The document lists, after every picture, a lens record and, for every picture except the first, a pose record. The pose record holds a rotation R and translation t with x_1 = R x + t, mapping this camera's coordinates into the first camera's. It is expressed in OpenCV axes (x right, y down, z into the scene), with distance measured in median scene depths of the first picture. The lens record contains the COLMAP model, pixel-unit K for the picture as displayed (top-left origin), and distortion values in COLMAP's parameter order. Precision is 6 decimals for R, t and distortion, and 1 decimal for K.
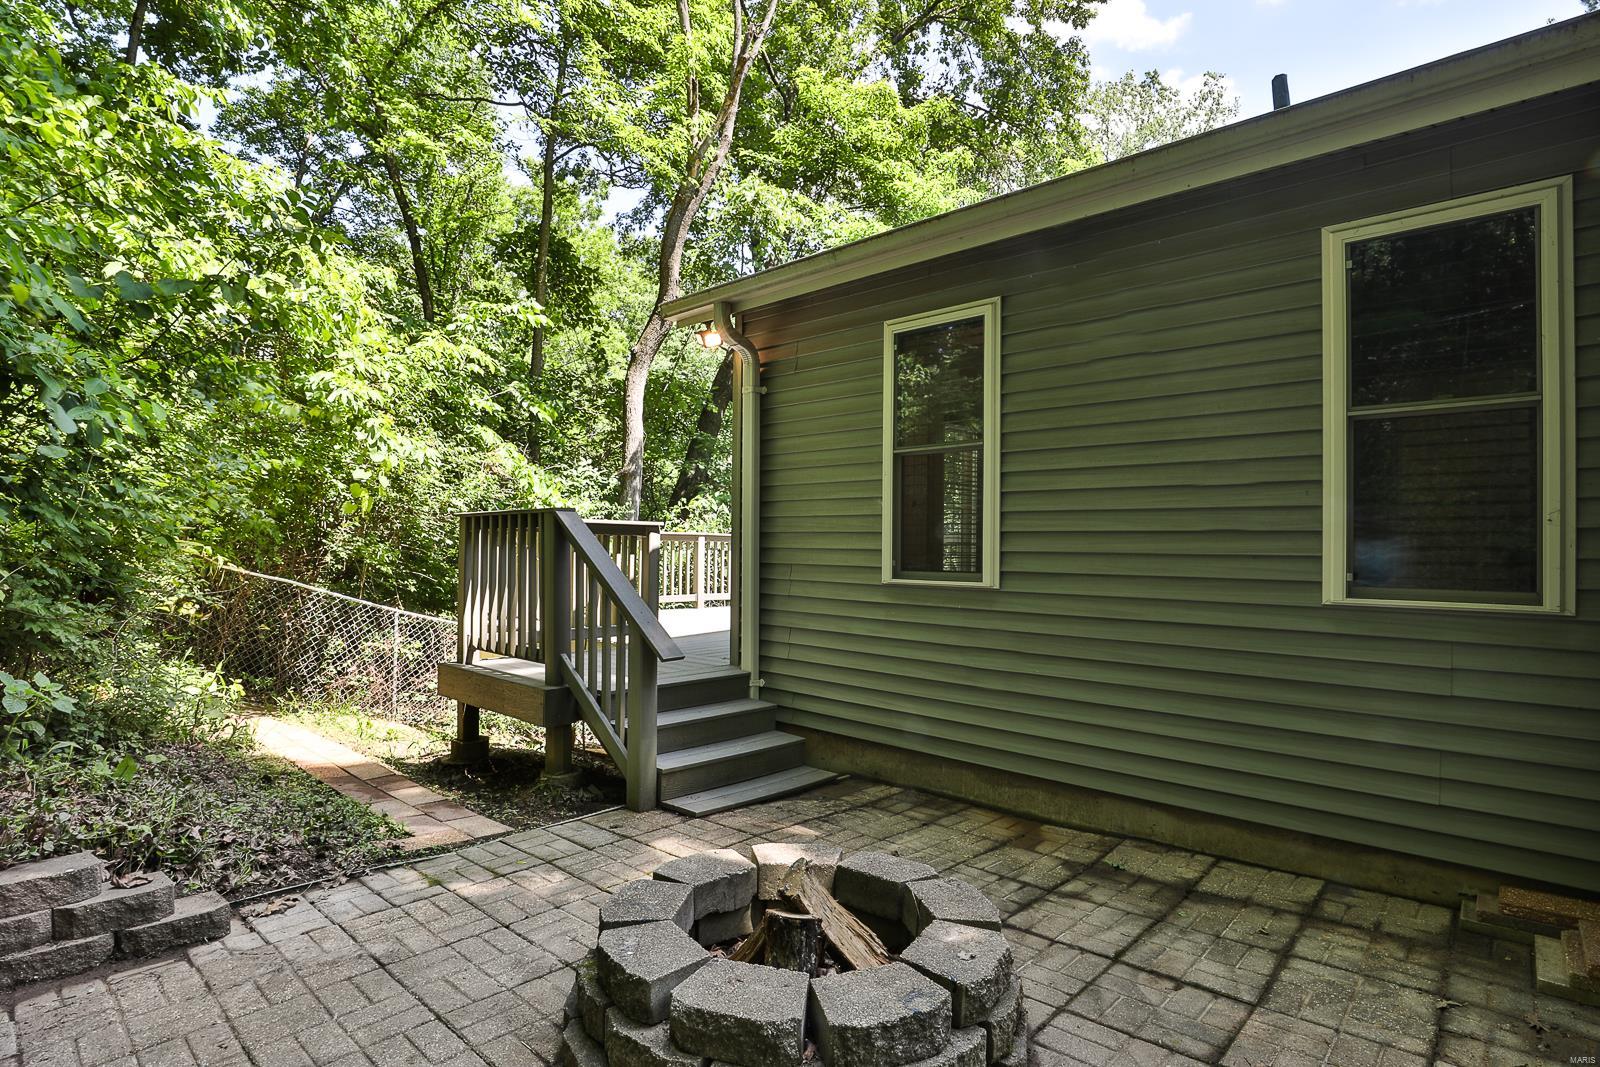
lens RADIAL K [[798.1, 0, 800.0], [0, 798.1, 533.5], [0, 0, 1]] dist [-0.040641, 0.011537]
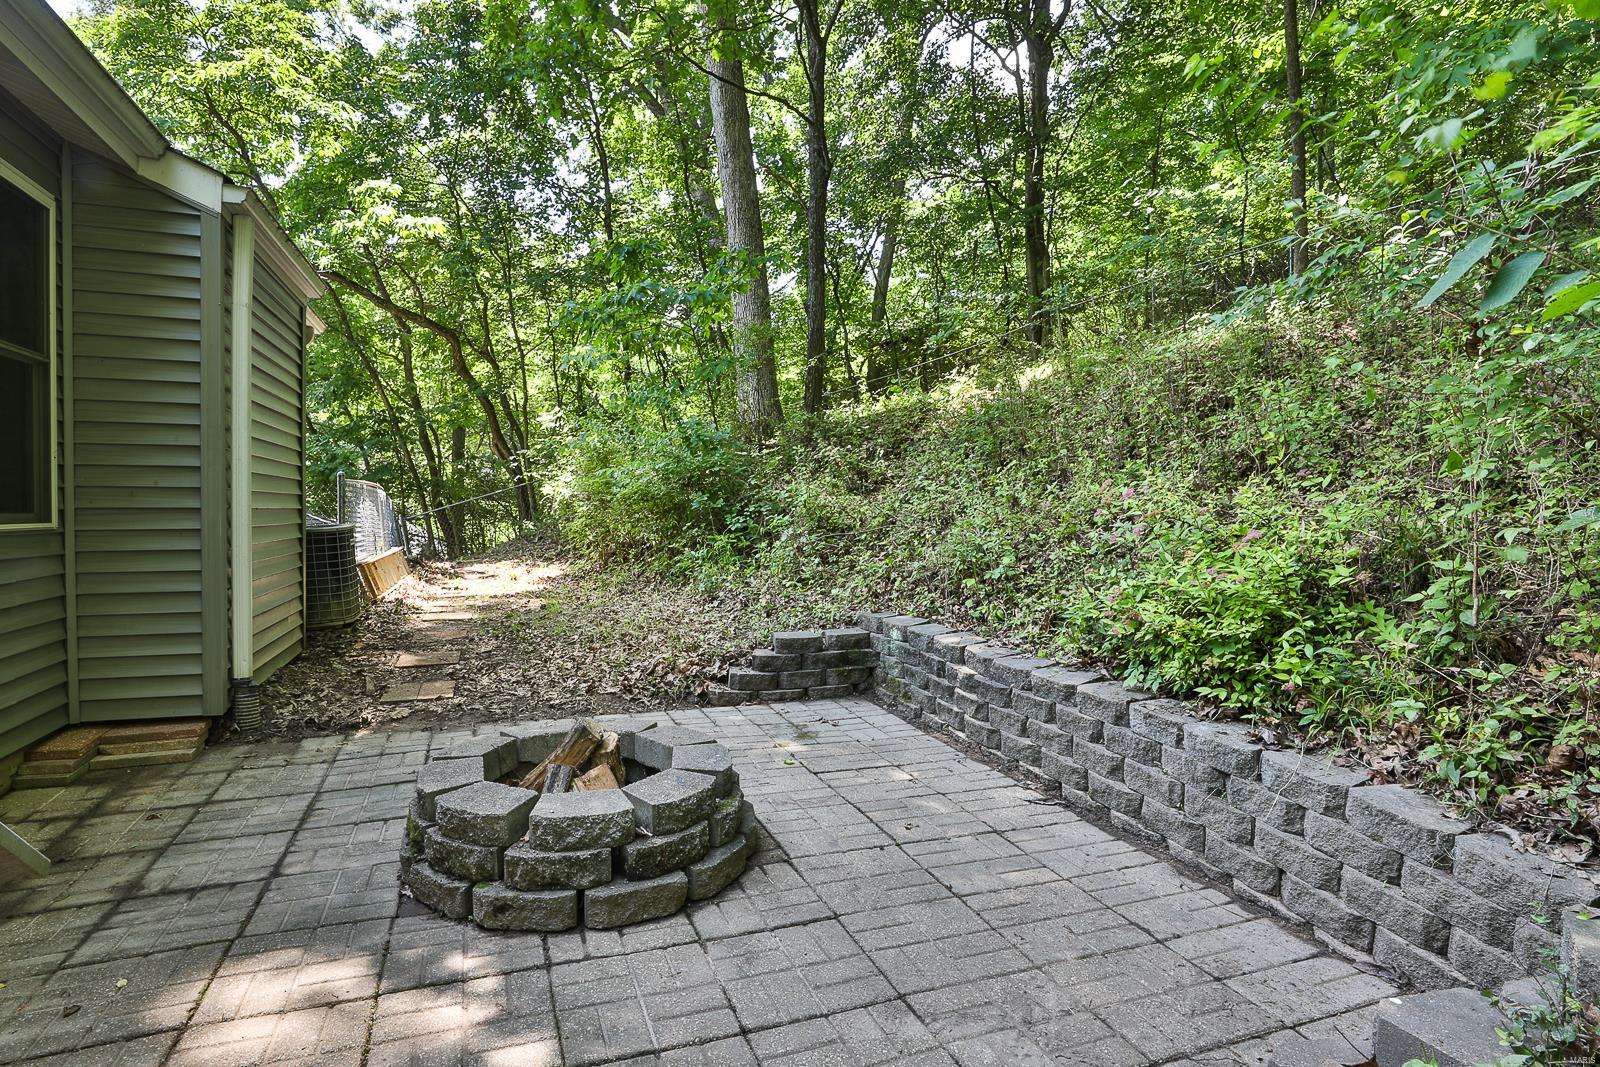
lens RADIAL K [[798.1, 0, 800.0], [0, 798.1, 533.5], [0, 0, 1]] dist [-0.040641, 0.011537]
pose [[-0.889994, -0.034796, 0.454642, -0.278875], [-0.030658, 0.999394, 0.016474, 0.025565], [-0.454940, 0.000723, -0.890522, 0.621243]]
